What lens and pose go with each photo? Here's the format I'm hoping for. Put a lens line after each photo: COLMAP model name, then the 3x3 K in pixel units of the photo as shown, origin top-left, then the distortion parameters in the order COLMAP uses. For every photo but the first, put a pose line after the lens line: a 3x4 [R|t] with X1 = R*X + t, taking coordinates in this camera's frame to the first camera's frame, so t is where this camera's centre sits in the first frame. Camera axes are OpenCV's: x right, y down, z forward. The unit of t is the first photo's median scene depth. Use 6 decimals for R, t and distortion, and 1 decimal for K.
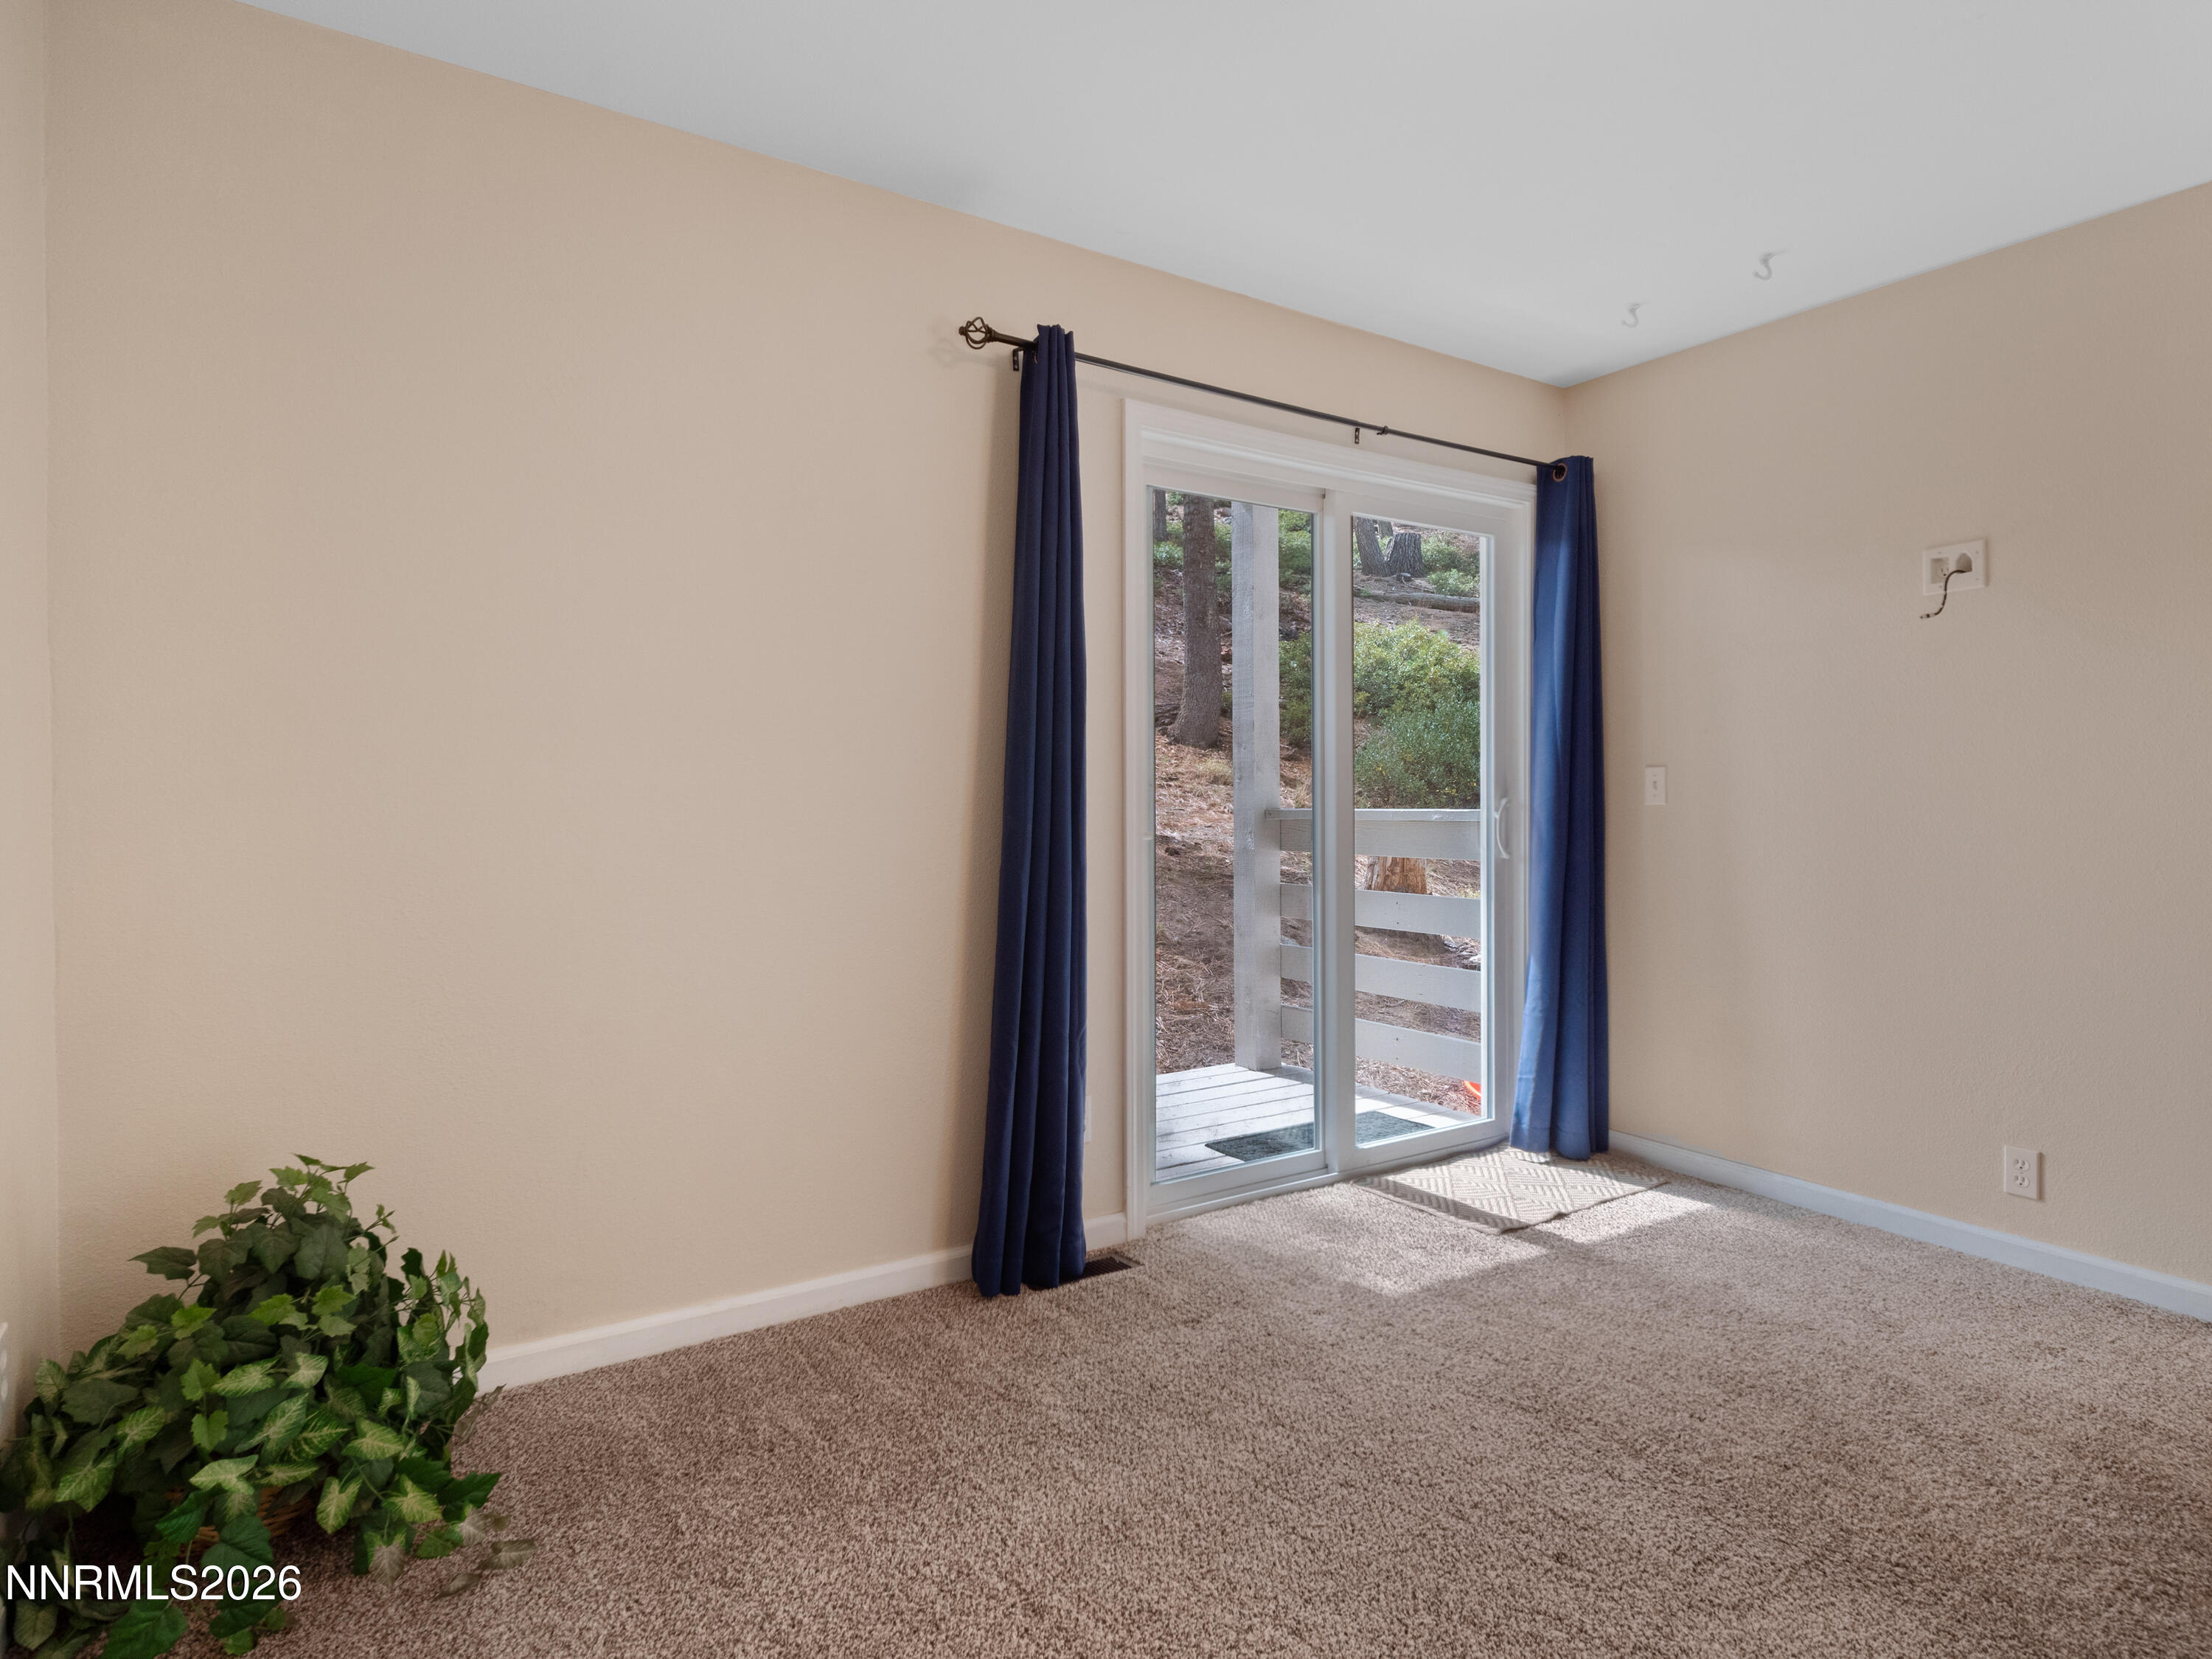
lens RADIAL K [[1233.6, 0, 1106.0], [0, 1233.6, 829.5], [0, 0, 1]] dist [-0.003860, 0.001634]
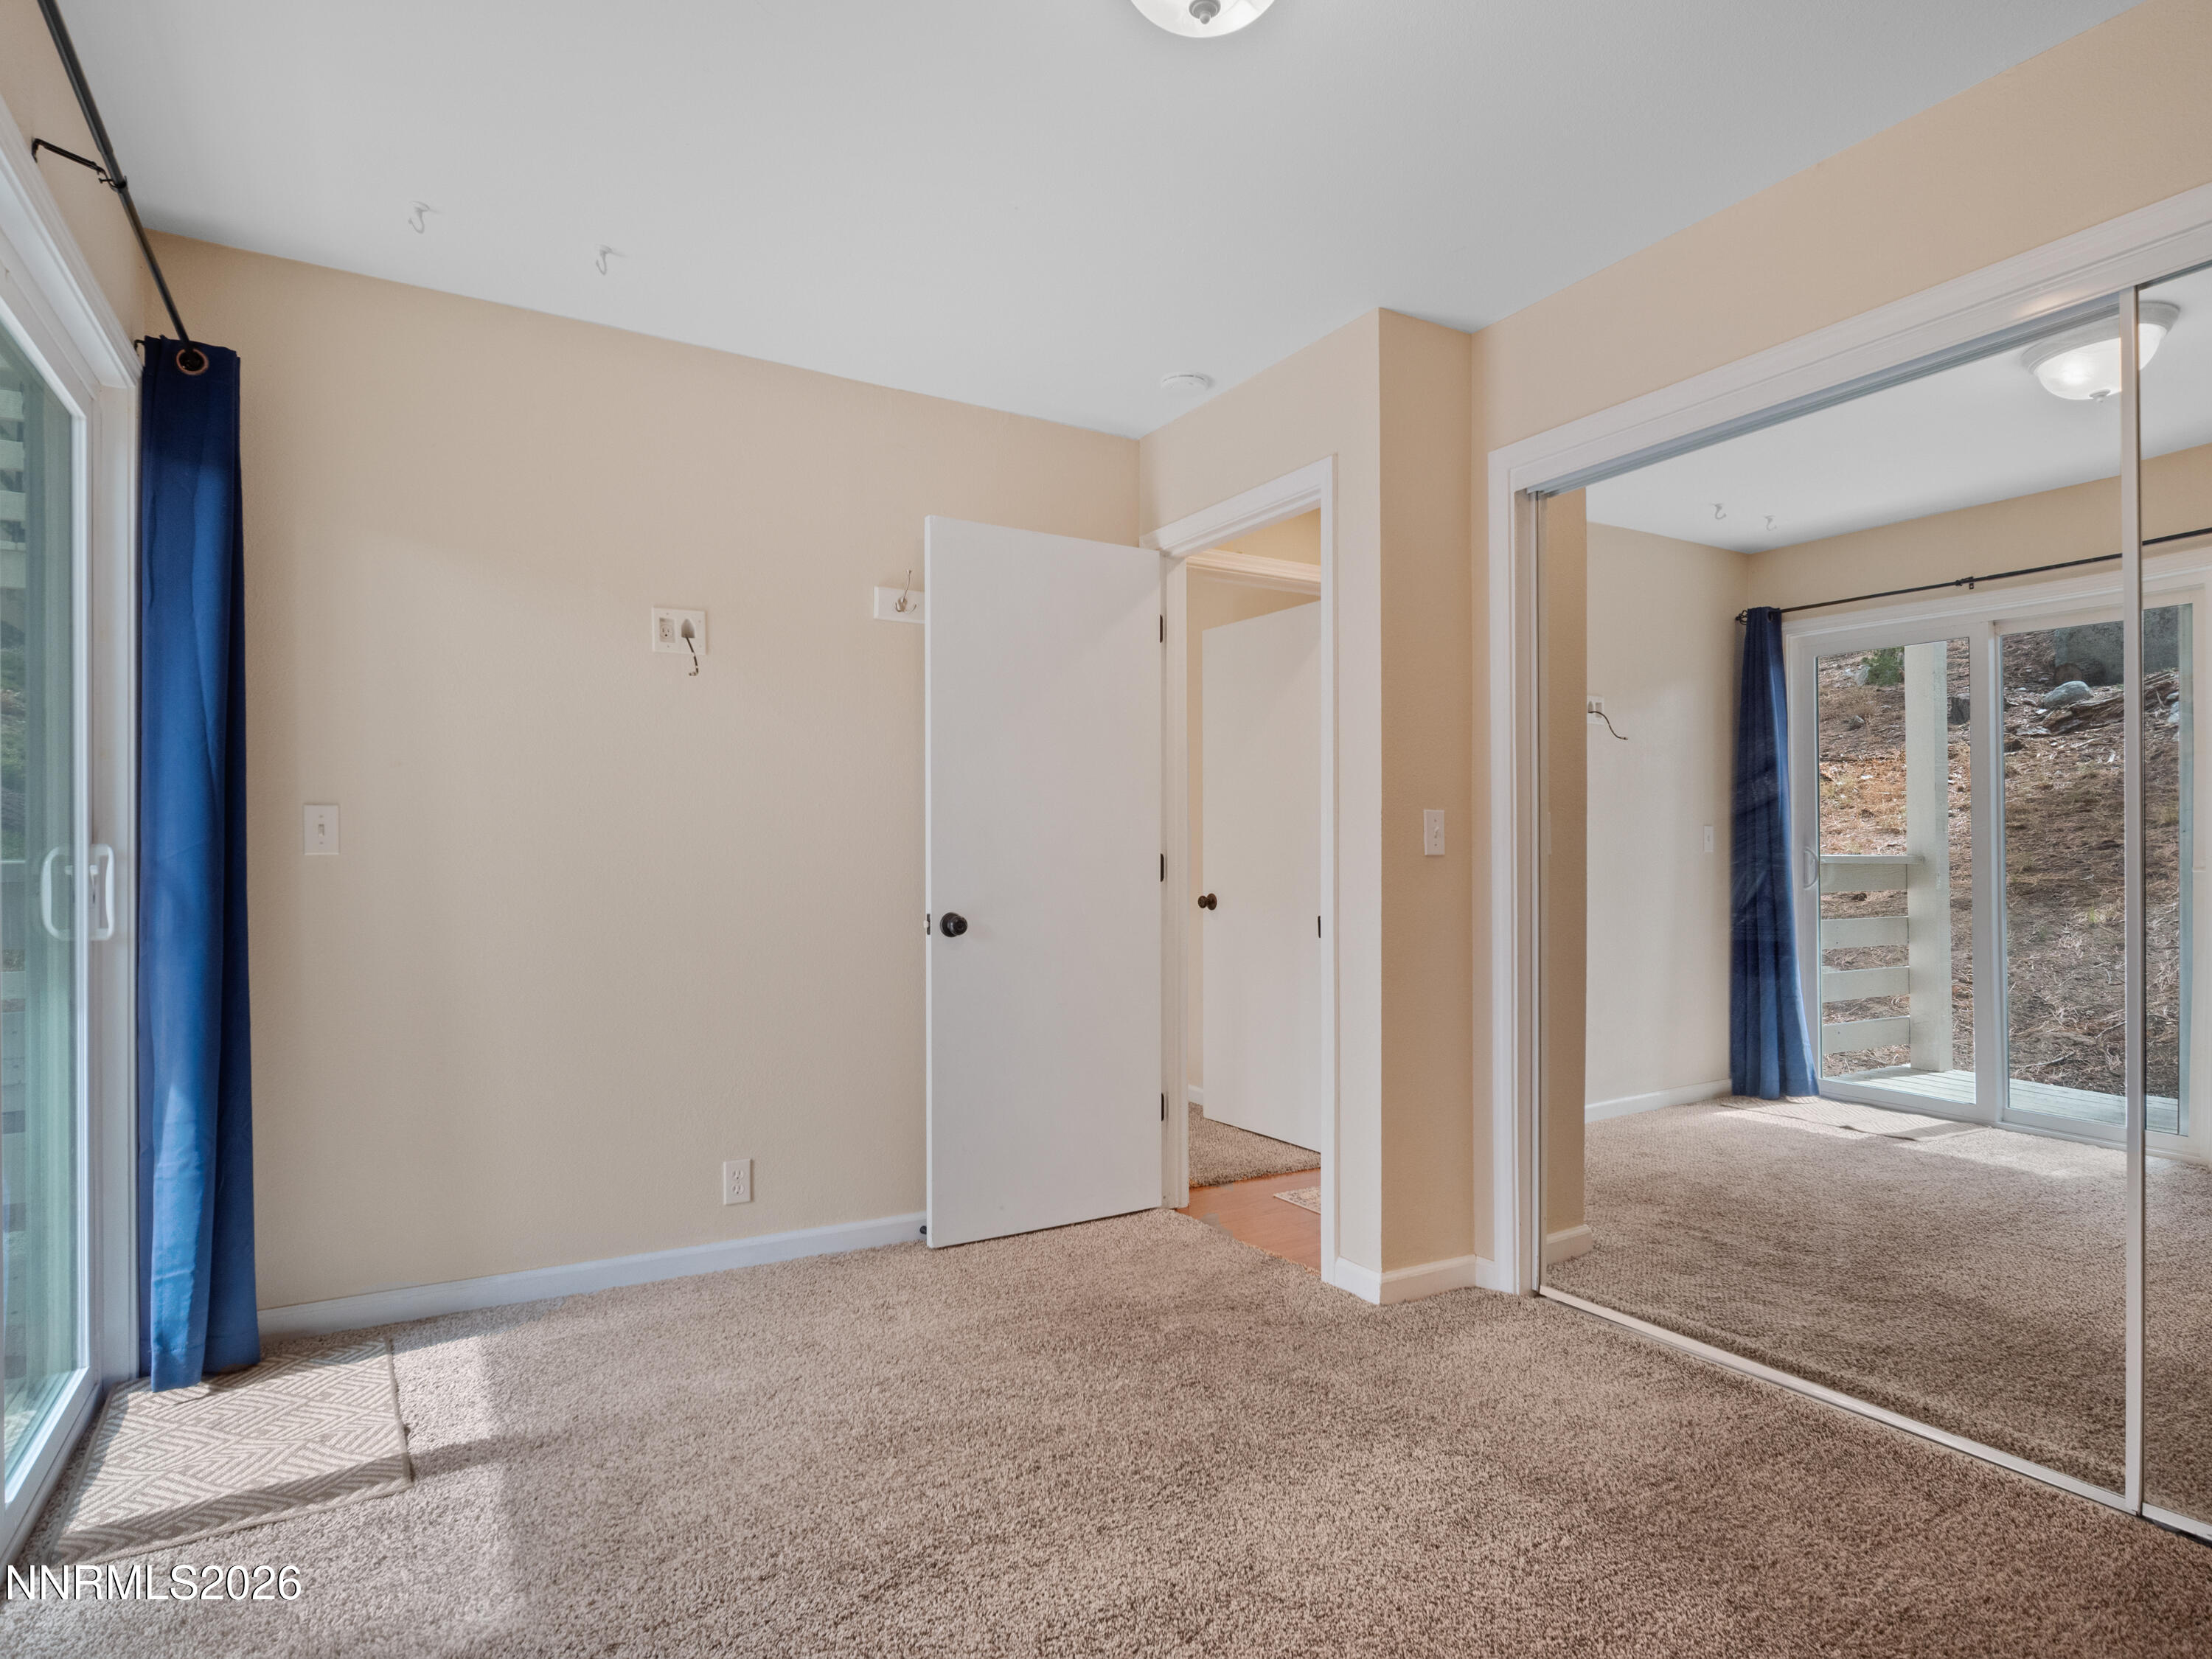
lens RADIAL K [[1233.6, 0, 1106.0], [0, 1233.6, 829.5], [0, 0, 1]] dist [-0.003860, 0.001634]
pose [[0.049624, 0.018008, 0.998606, -0.333926], [0.023062, 0.999550, -0.019171, -0.011317], [-0.998502, 0.023981, 0.049186, 0.548939]]
